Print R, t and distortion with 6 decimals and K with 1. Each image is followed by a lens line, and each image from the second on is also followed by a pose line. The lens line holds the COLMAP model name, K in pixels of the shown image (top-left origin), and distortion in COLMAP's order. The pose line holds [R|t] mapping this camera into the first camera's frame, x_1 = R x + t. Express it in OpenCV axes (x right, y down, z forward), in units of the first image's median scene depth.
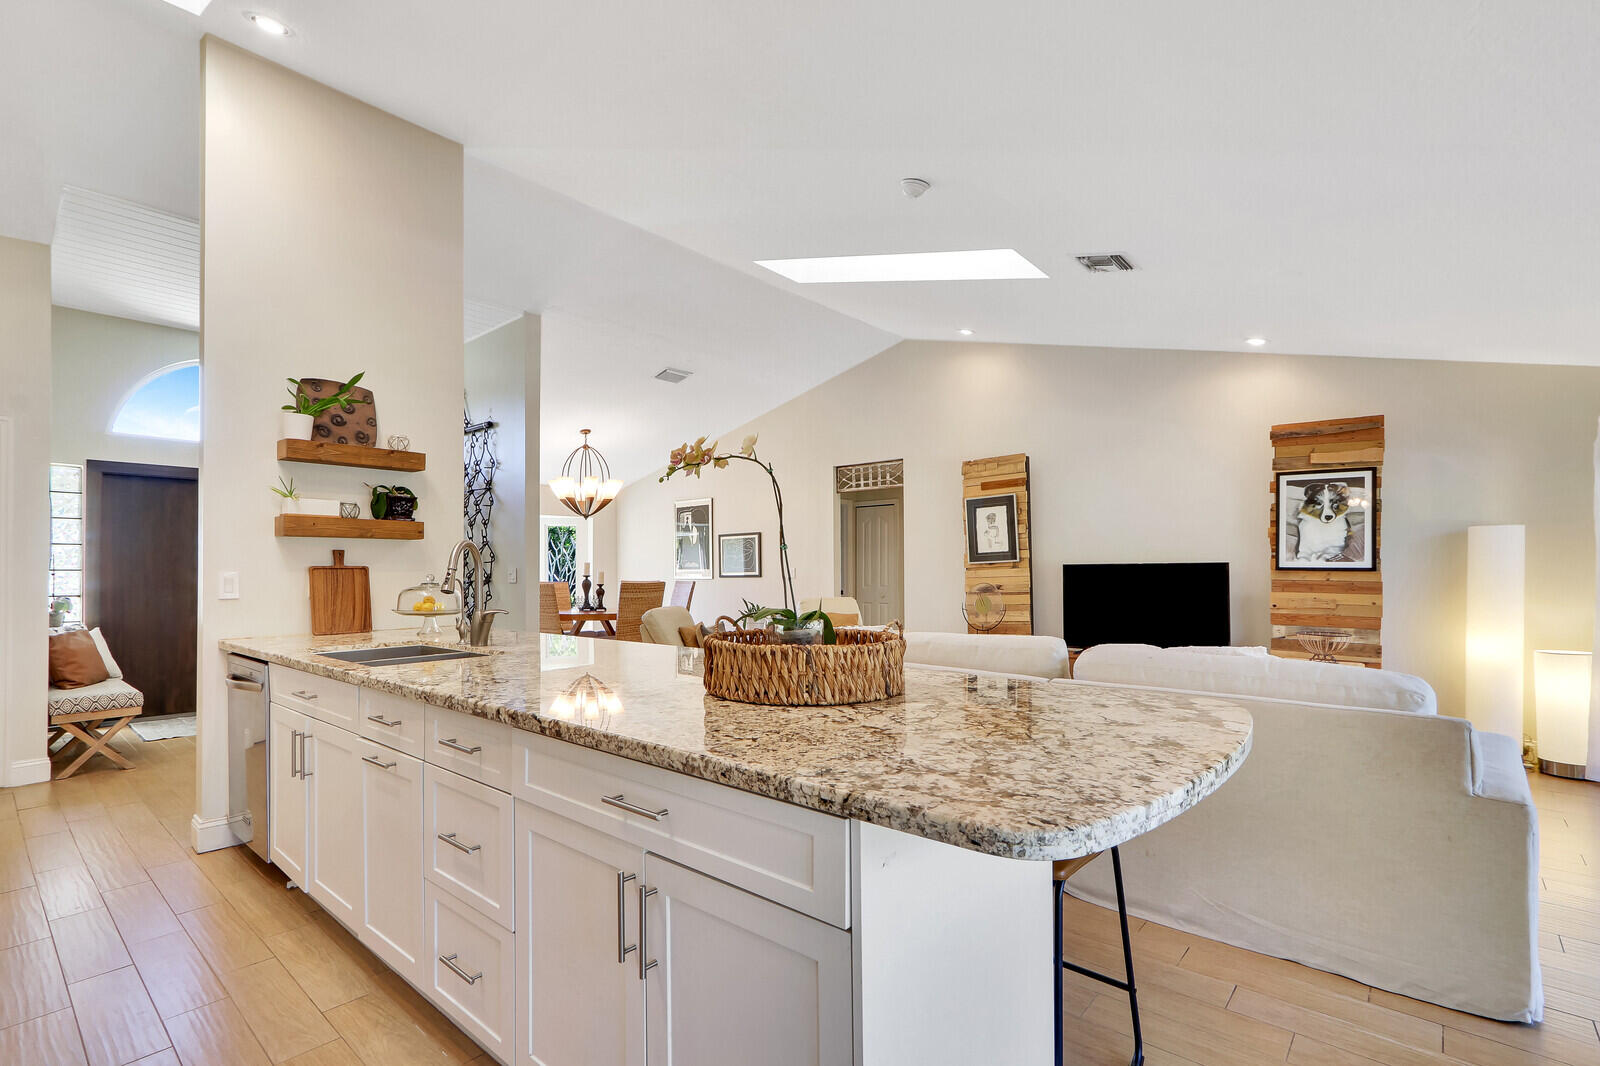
lens RADIAL K [[735.0, 0, 767.0], [0, 735.0, 567.7], [0, 0, 1]] dist [0.001538, -0.000366]
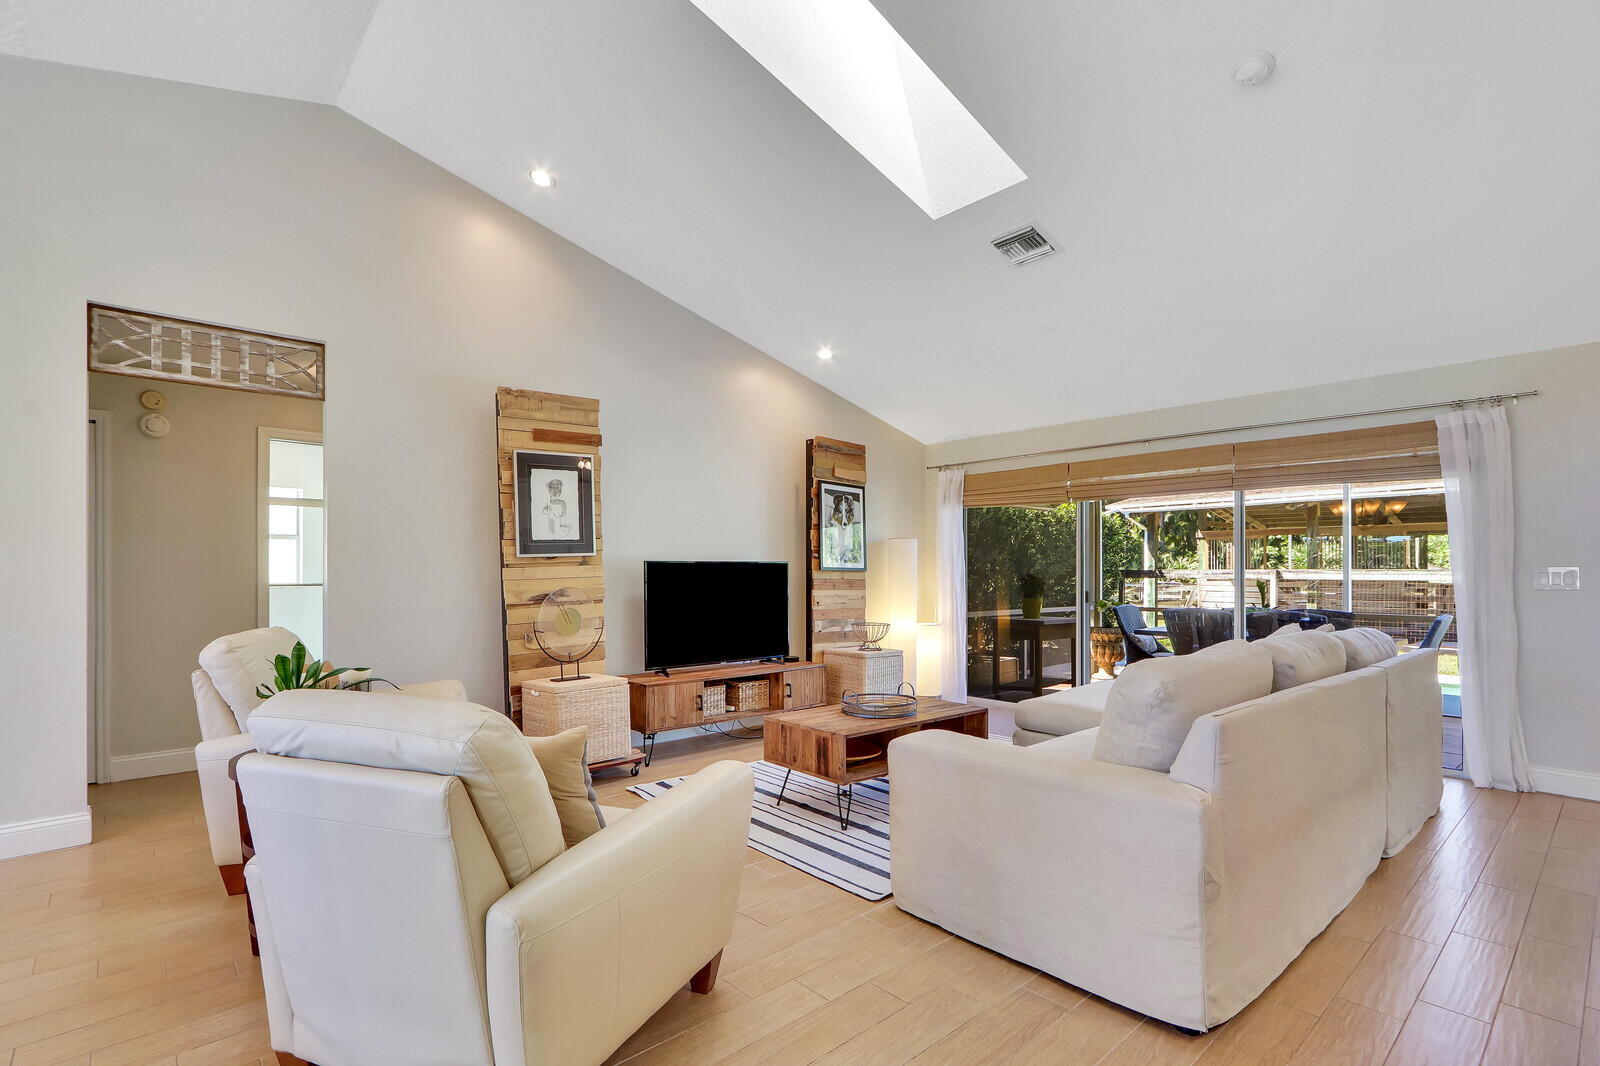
lens RADIAL K [[766.1, 0, 777.8], [0, 766.1, 570.2], [0, 0, 1]] dist [-0.002126, 0.000243]
pose [[0.102199, 0.005480, 0.994749, -0.440197], [-0.004536, 0.999977, -0.005042, 0.010282], [-0.994754, -0.003997, 0.102221, 0.944373]]
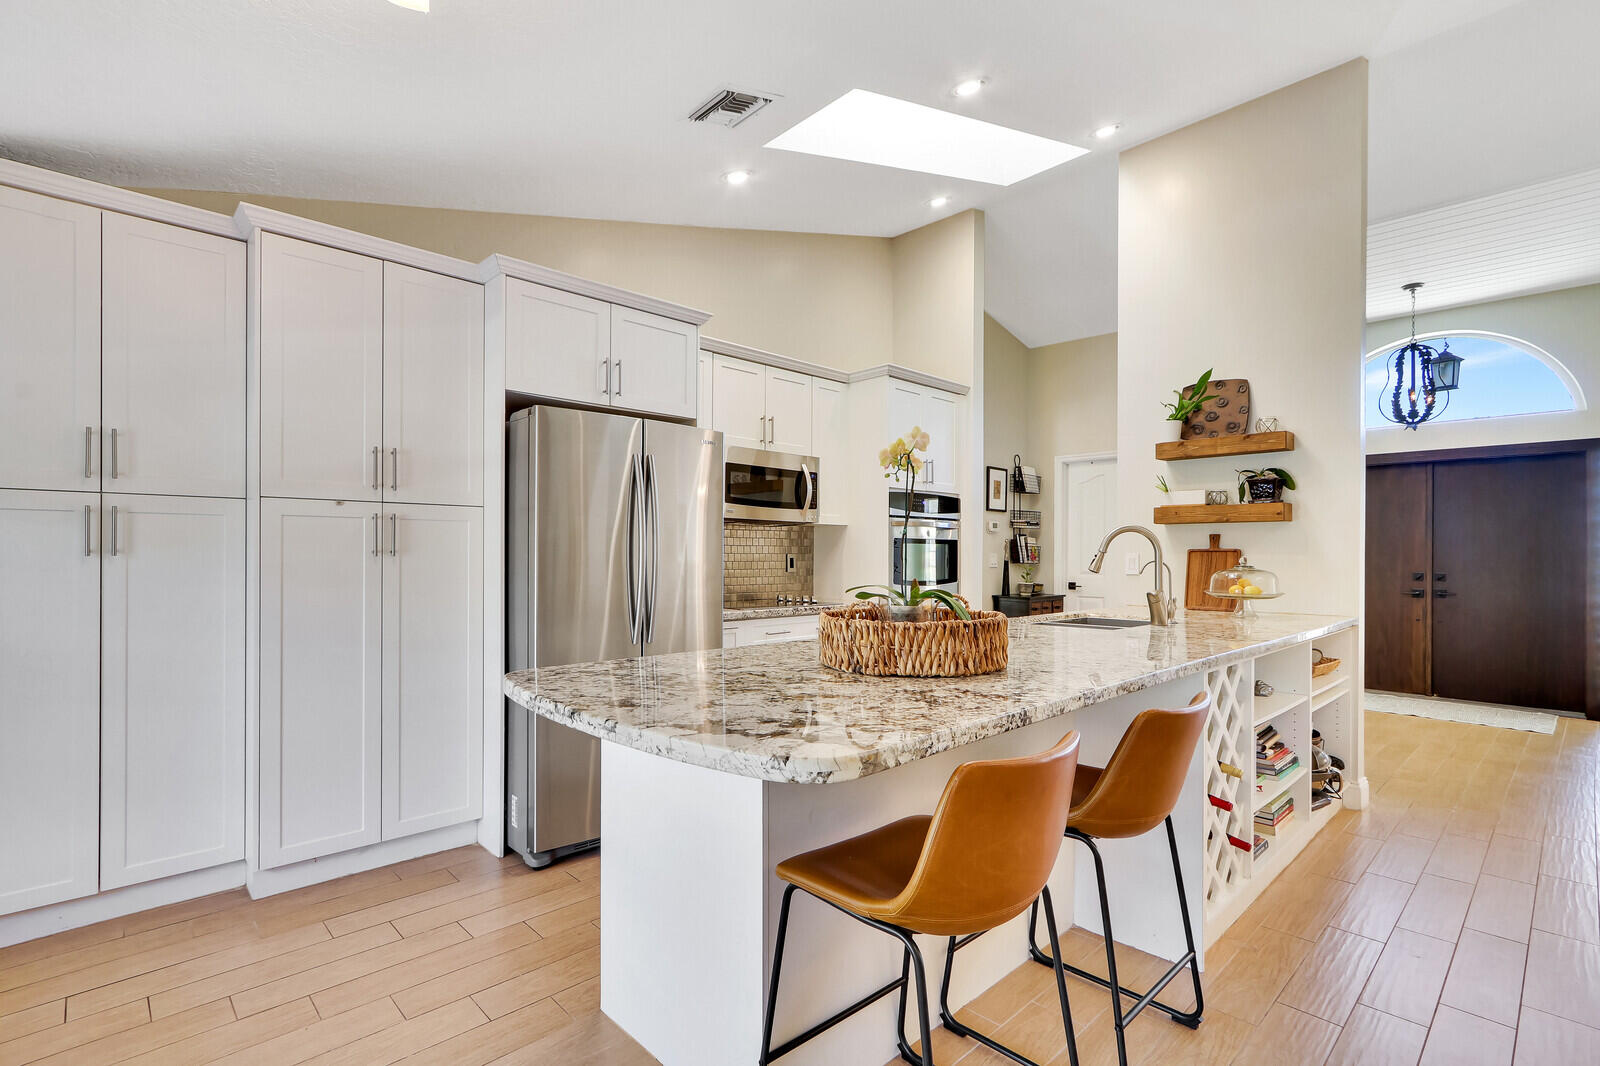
lens RADIAL K [[748.5, 0, 798.9], [0, 748.5, 557.2], [0, 0, 1]] dist [-0.017503, 0.000284]
pose [[-0.081766, 0.007311, -0.996625, 0.400423], [0.001127, 0.999973, 0.007243, 0.000934], [0.996651, -0.000531, -0.081772, 0.328902]]
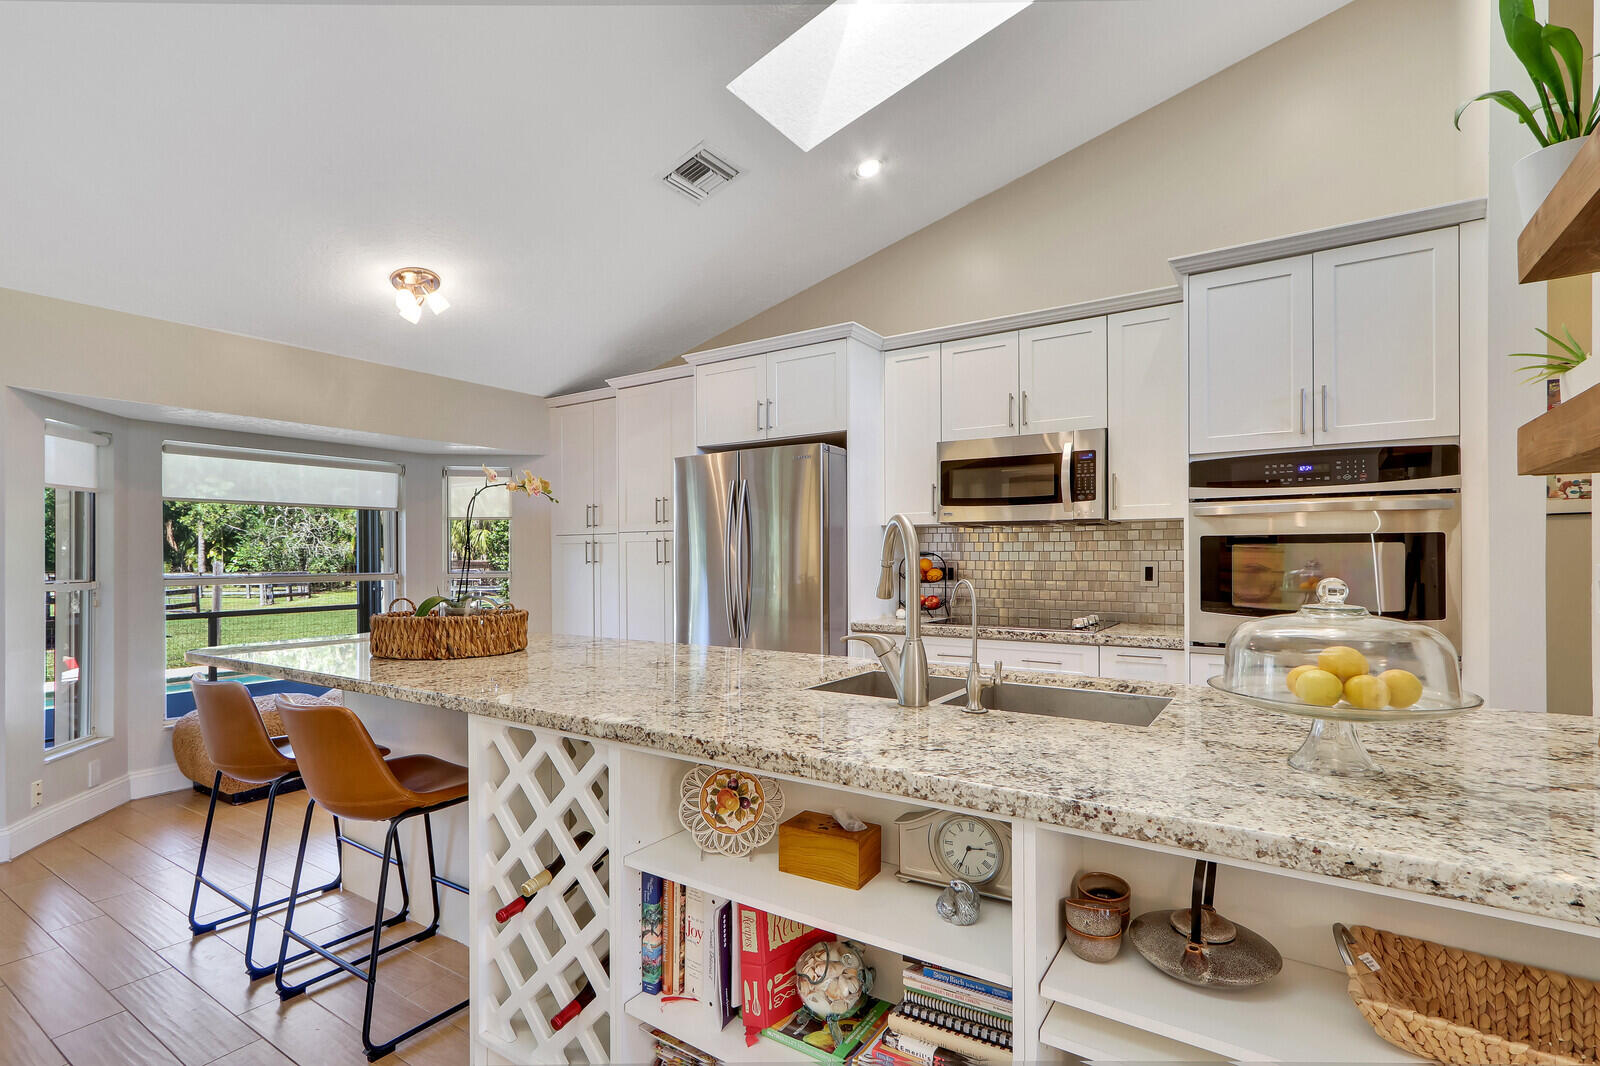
lens RADIAL K [[761.1, 0, 775.3], [0, 761.1, 561.6], [0, 0, 1]] dist [0.002049, 0.000245]
pose [[-0.989810, 0.008302, -0.142151, -0.122061], [0.007956, 0.999964, 0.003004, -0.001461], [0.142171, 0.001842, -0.989840, 0.871589]]
